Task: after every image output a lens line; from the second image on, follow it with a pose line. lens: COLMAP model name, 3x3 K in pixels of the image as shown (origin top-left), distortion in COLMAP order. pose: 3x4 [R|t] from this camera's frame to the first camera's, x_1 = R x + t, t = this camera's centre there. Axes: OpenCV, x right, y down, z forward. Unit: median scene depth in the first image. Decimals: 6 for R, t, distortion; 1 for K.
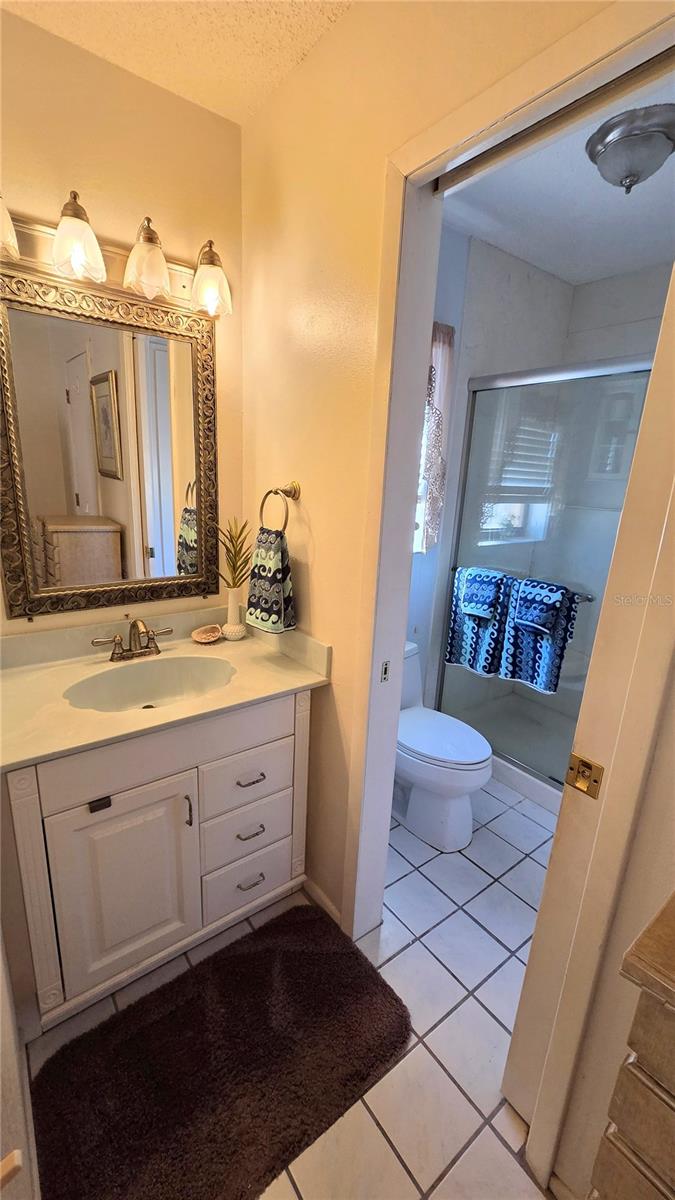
lens RADIAL K [[491.8, 0, 335.4], [0, 491.8, 601.3], [0, 0, 1]] dist [-0.004156, -0.000320]
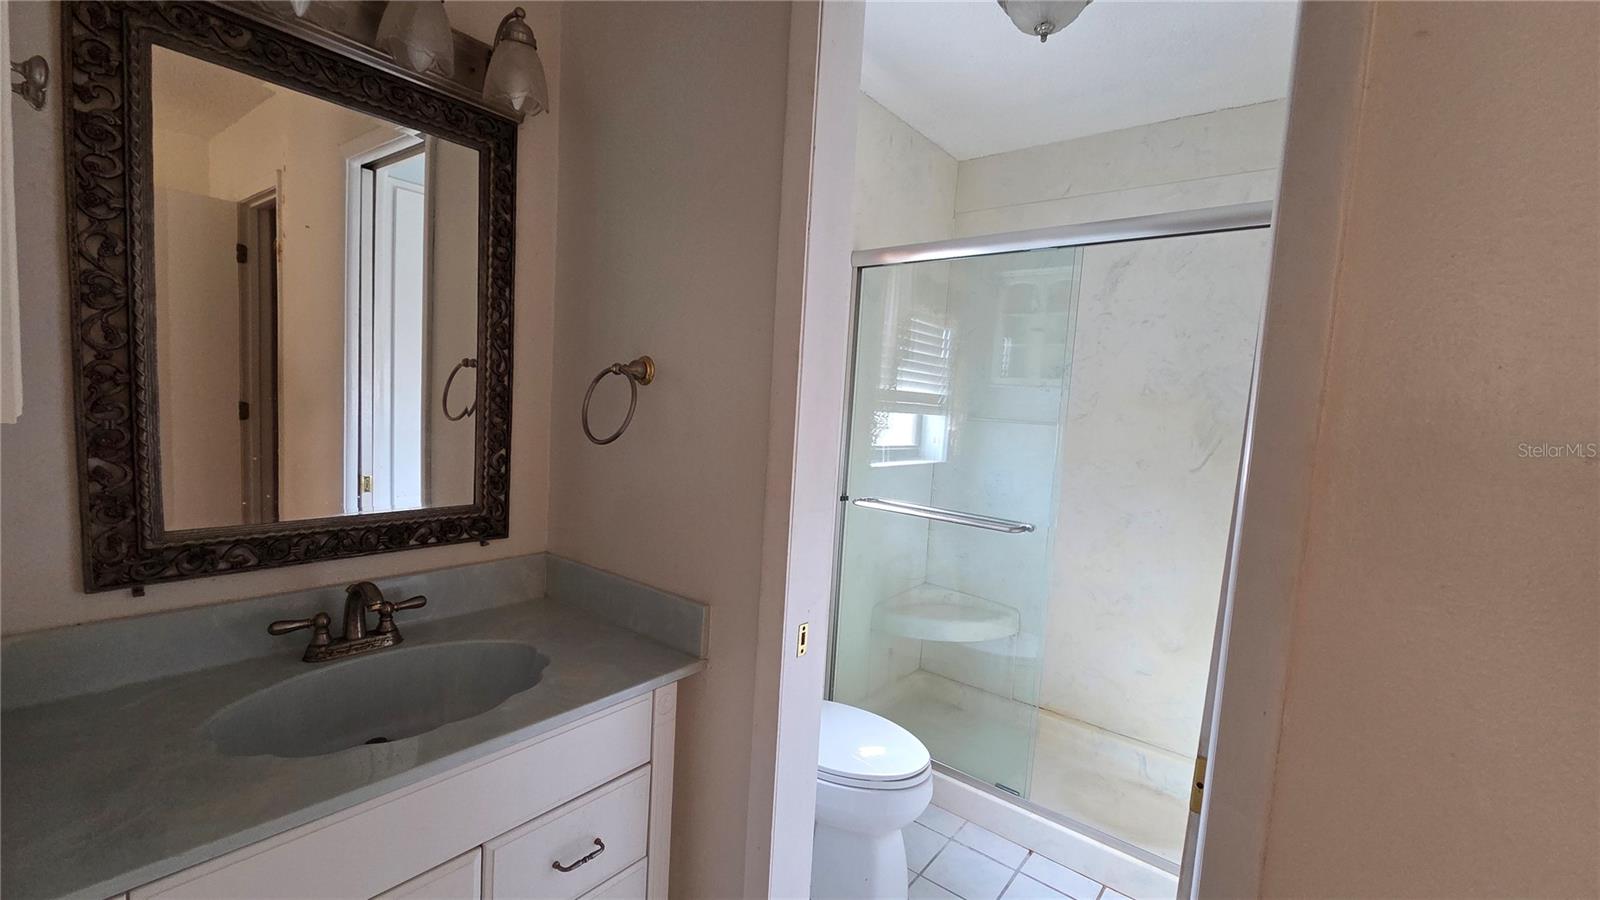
lens RADIAL K [[655.8, 0, 801.7], [0, 655.8, 454.3], [0, 0, 1]] dist [-0.004156, -0.000320]
pose [[0.971002, -0.007050, 0.238967, -0.077872], [0.045623, 0.986660, -0.156274, 0.028910], [-0.234677, 0.162645, 0.958370, 0.110117]]
